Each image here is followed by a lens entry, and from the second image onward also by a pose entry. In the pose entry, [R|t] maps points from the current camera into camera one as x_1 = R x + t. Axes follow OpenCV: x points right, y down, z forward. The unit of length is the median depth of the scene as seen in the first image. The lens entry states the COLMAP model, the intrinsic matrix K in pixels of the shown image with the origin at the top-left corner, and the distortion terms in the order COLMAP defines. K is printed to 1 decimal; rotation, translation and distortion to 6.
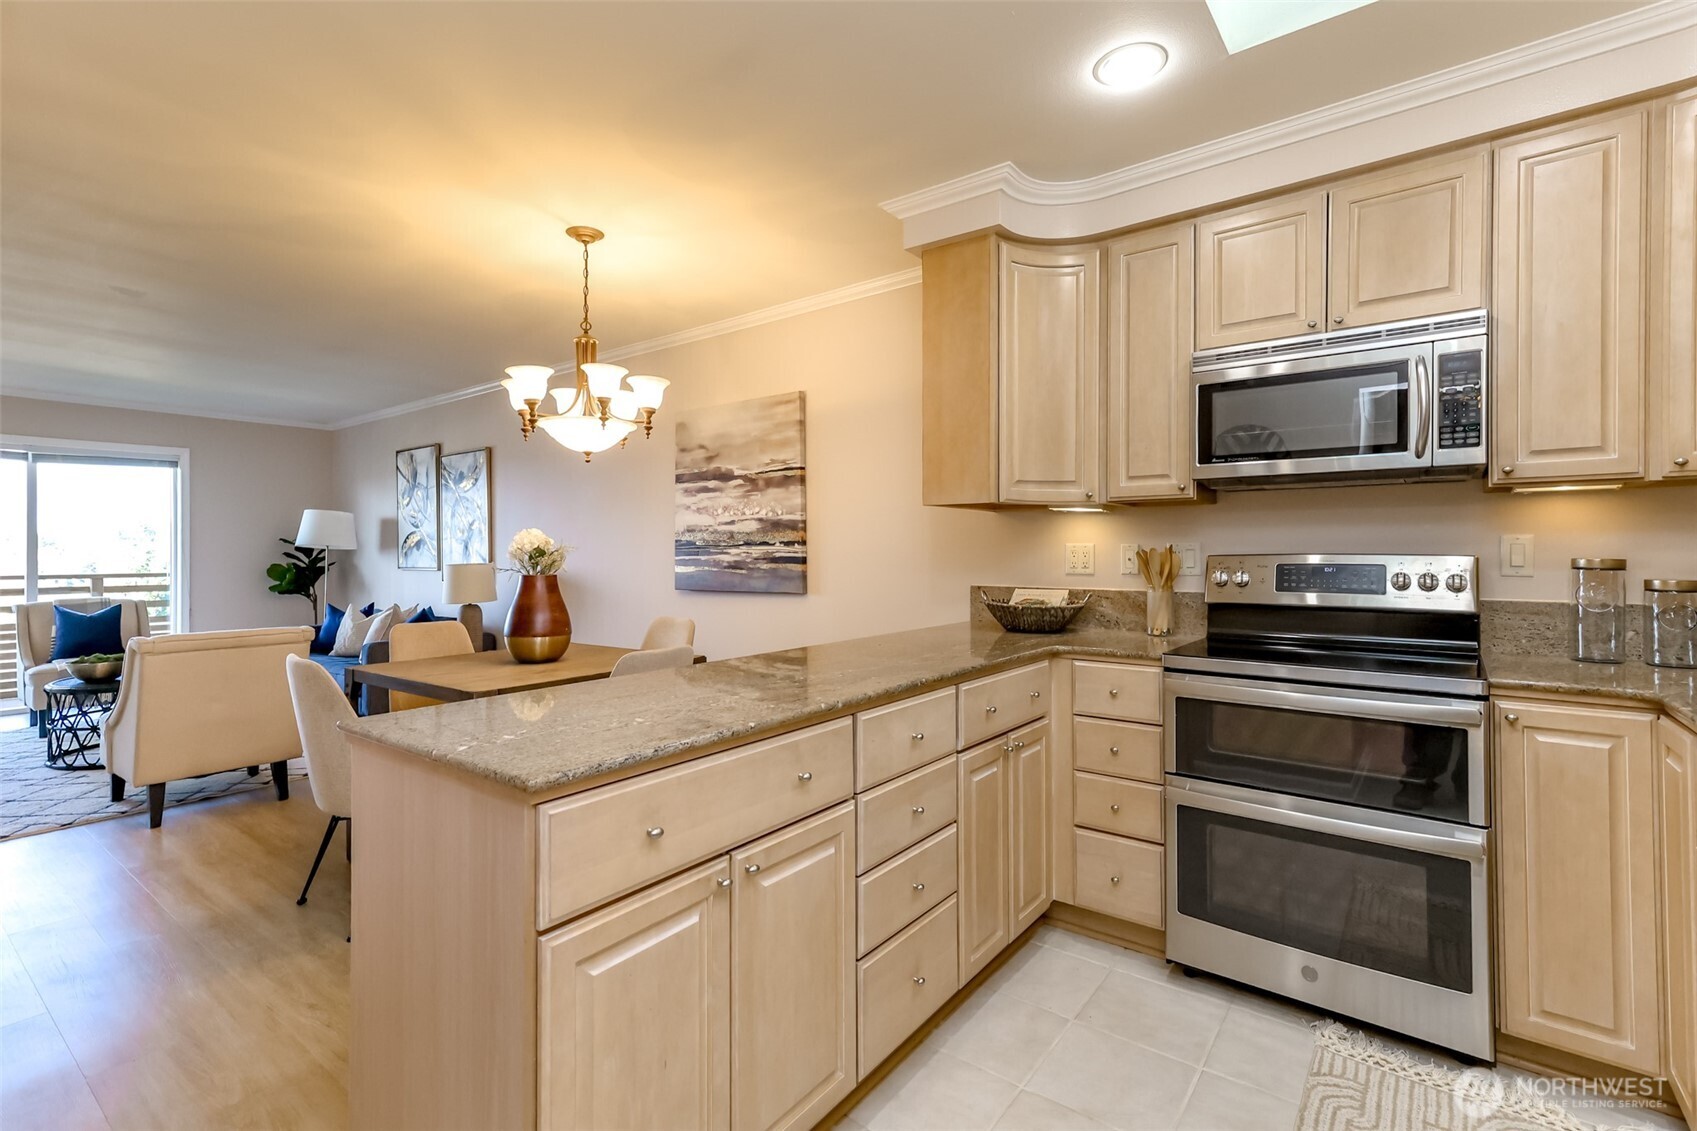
lens RADIAL K [[760.2, 0, 891.6], [0, 760.2, 538.1], [0, 0, 1]] dist [0.007072, -0.000043]
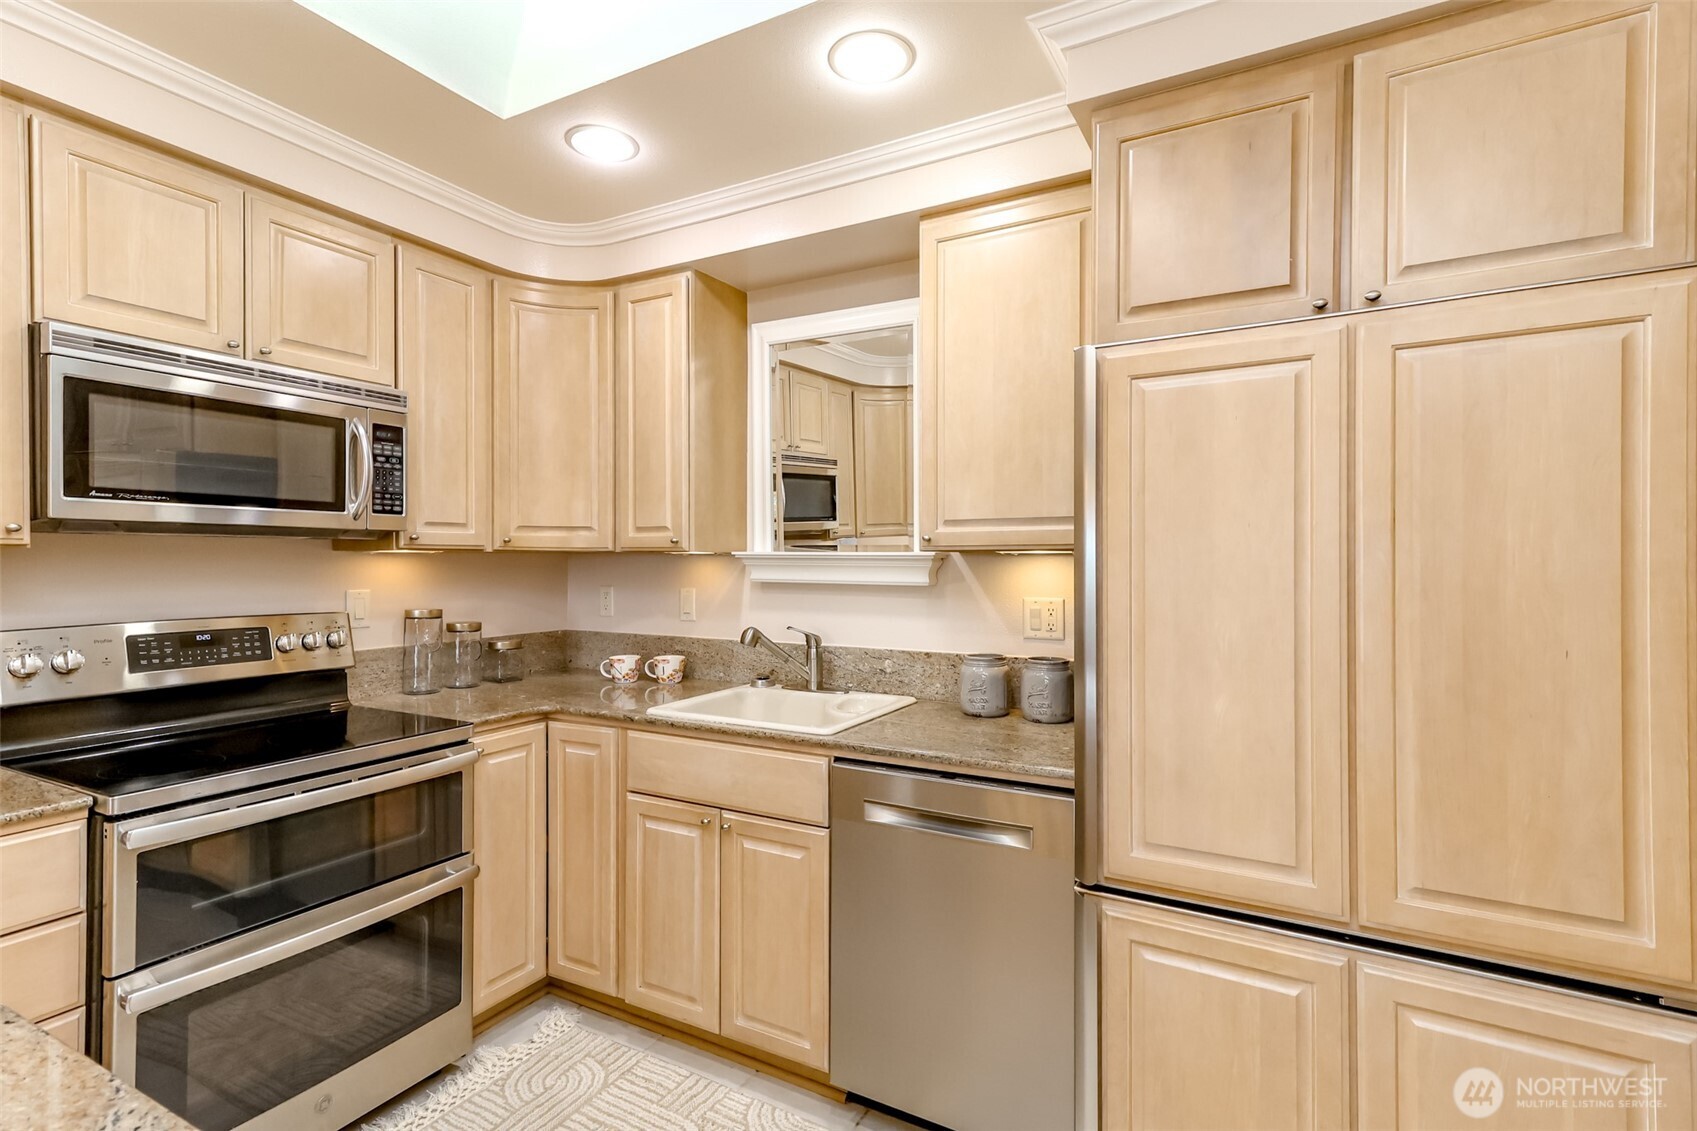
lens RADIAL K [[760.2, 0, 794.8], [0, 760.2, 553.3], [0, 0, 1]] dist [0.007072, -0.000043]
pose [[-0.059661, 0.012862, 0.998136, -0.177765], [-0.014891, 0.999794, -0.013774, -0.028699], [-0.998108, -0.015685, -0.059457, 0.247702]]
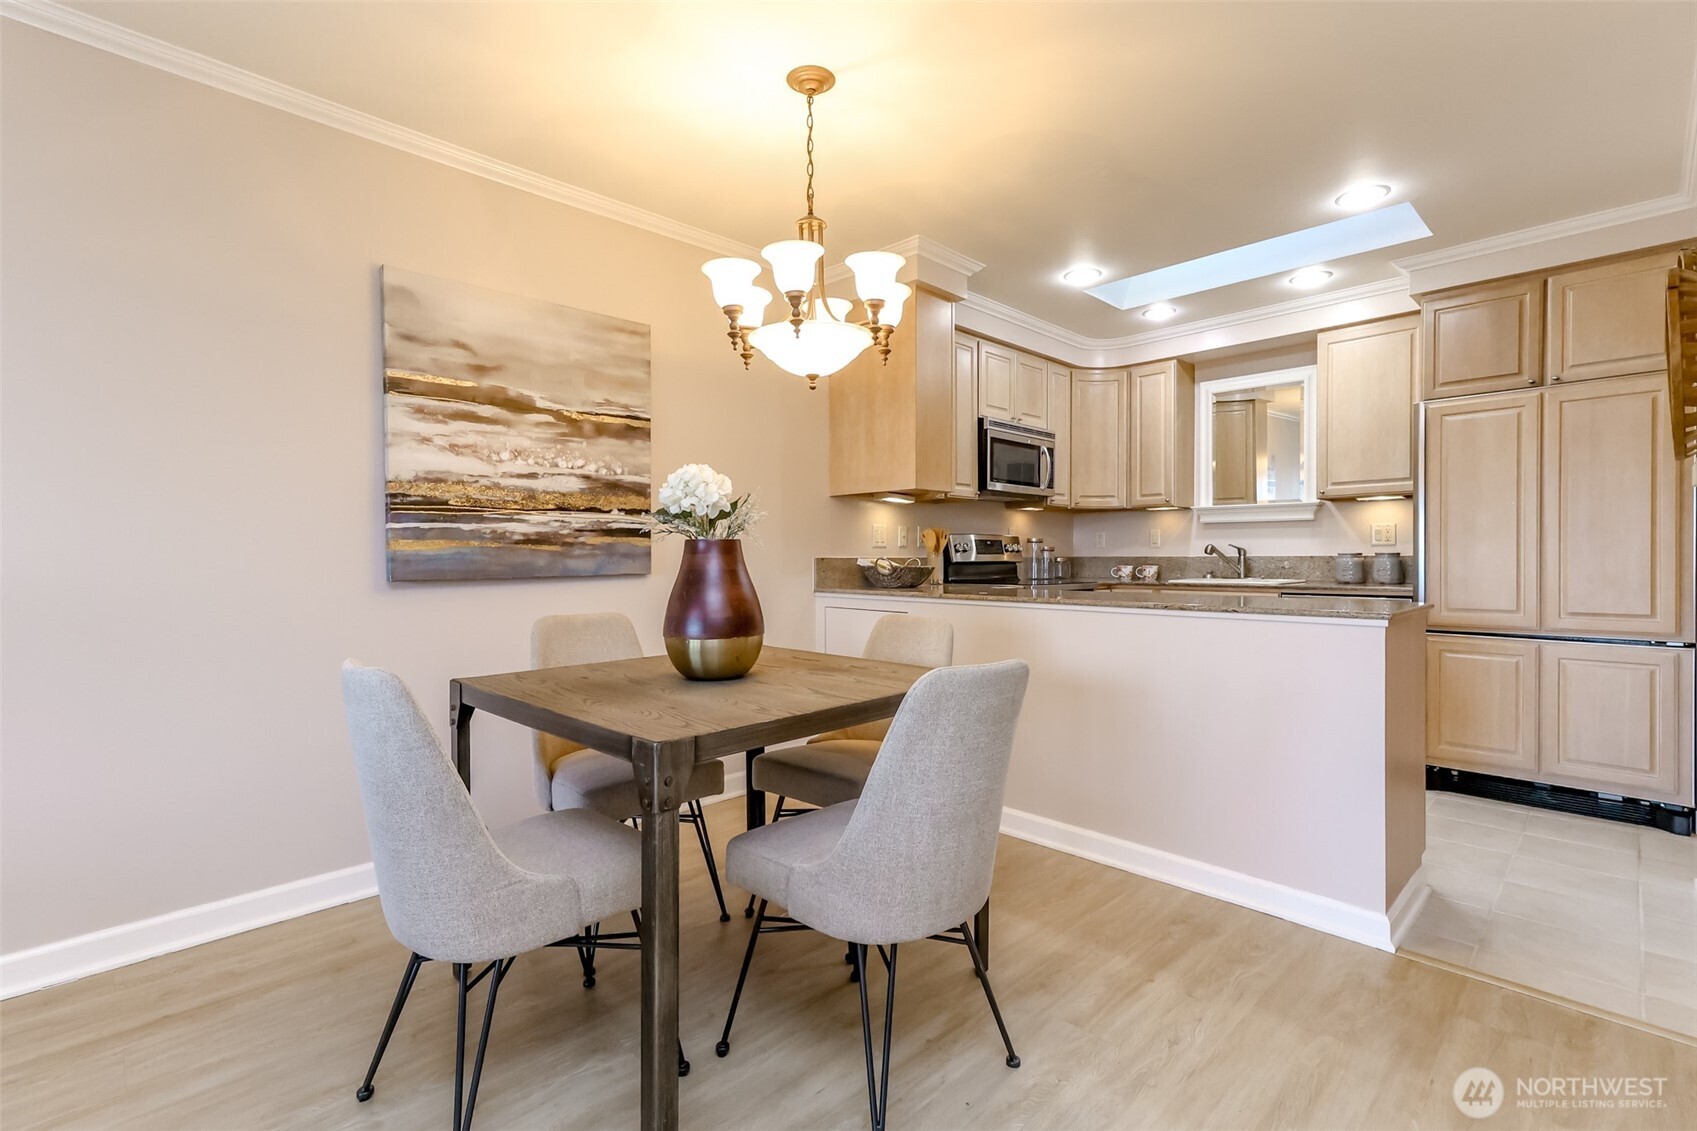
lens RADIAL K [[781.6, 0, 846.7], [0, 781.6, 569.9], [0, 0, 1]] dist [0.005883, 0.000816]
pose [[0.150908, -0.011330, 0.988483, -0.895813], [-0.004389, 0.999917, 0.012131, 0.055897], [-0.988538, -0.006170, 0.150845, 0.647074]]
